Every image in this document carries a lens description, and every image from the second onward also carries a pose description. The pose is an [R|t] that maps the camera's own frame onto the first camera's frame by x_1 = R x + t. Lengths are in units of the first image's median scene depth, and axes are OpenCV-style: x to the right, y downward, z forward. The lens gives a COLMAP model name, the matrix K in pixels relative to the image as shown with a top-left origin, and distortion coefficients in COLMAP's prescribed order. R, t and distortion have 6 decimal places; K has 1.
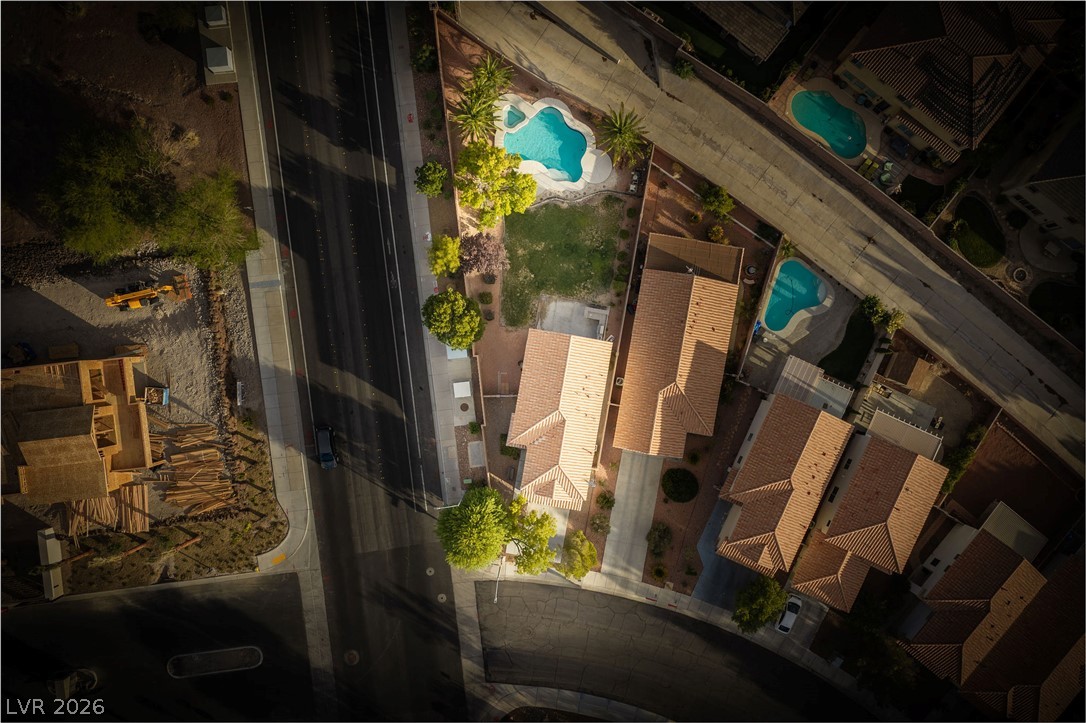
lens RADIAL K [[899.9, 0, 543.0], [0, 899.9, 361.5], [0, 0, 1]] dist [0.010167, -0.015766]
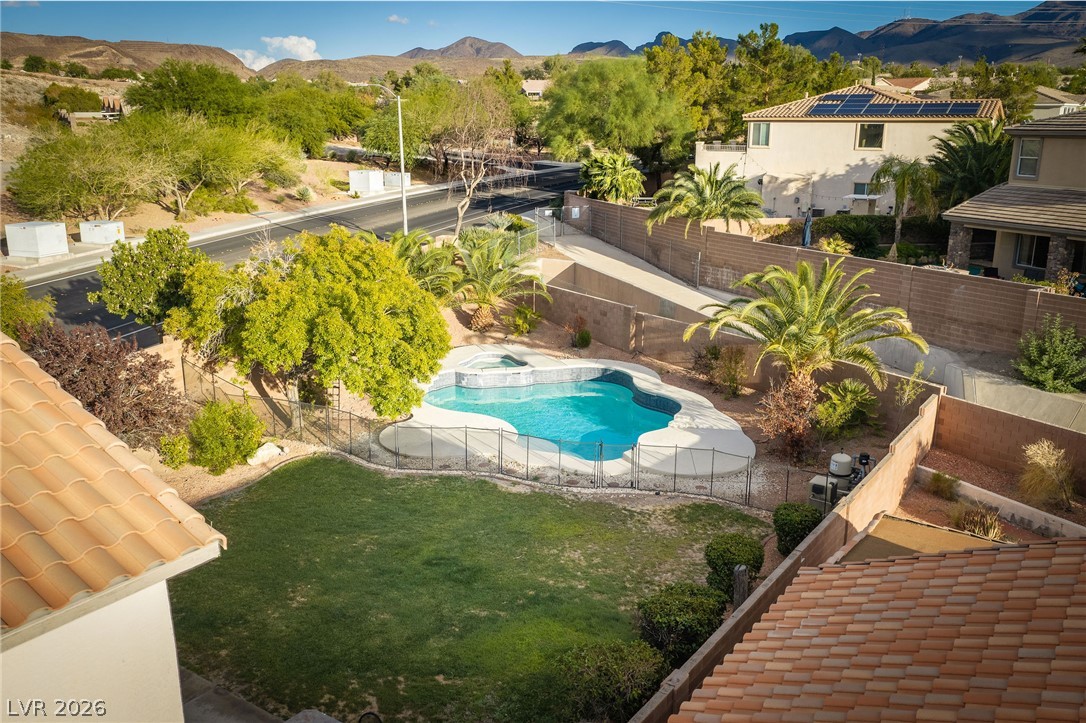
lens RADIAL K [[936.7, 0, 538.8], [0, 936.7, 384.0], [0, 0, 1]] dist [0.004794, -0.002396]
pose [[0.905071, 0.109740, -0.410856, 0.127207], [-0.425251, 0.227339, -0.876059, 0.033168], [-0.002735, 0.967613, 0.252425, 0.908326]]
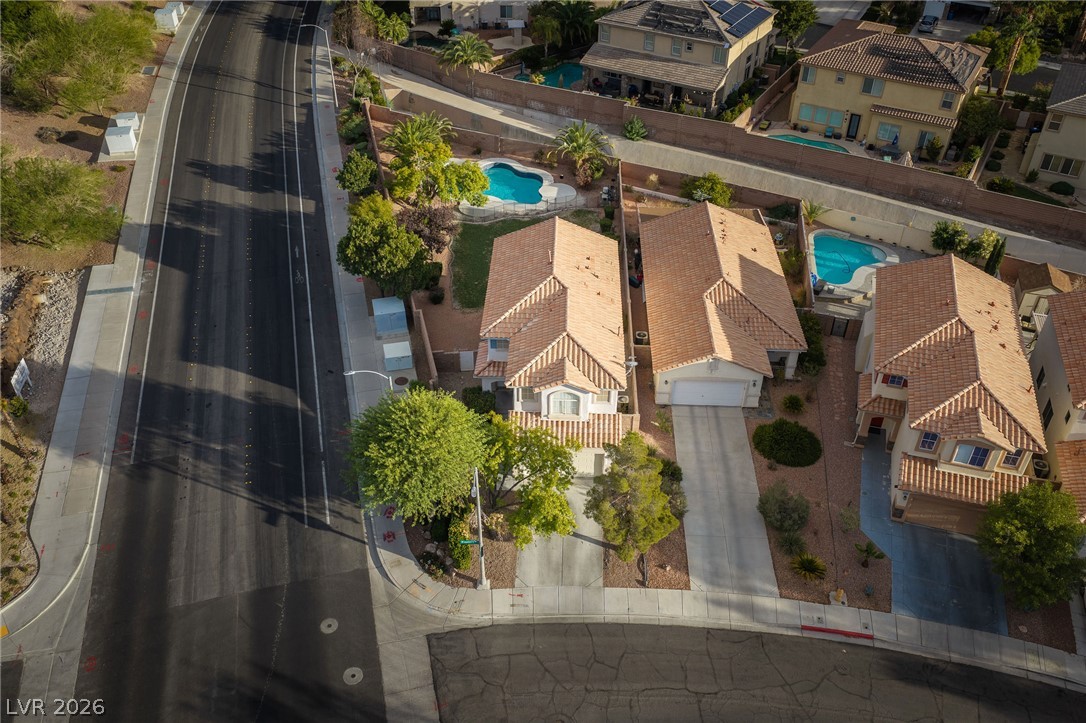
lens RADIAL K [[899.9, 0, 543.0], [0, 899.9, 361.5], [0, 0, 1]] dist [0.010167, -0.015766]
pose [[0.991078, -0.081419, 0.105525, -0.055134], [0.133252, 0.588042, -0.797778, 0.539533], [0.002901, 0.804722, 0.593645, 0.625025]]
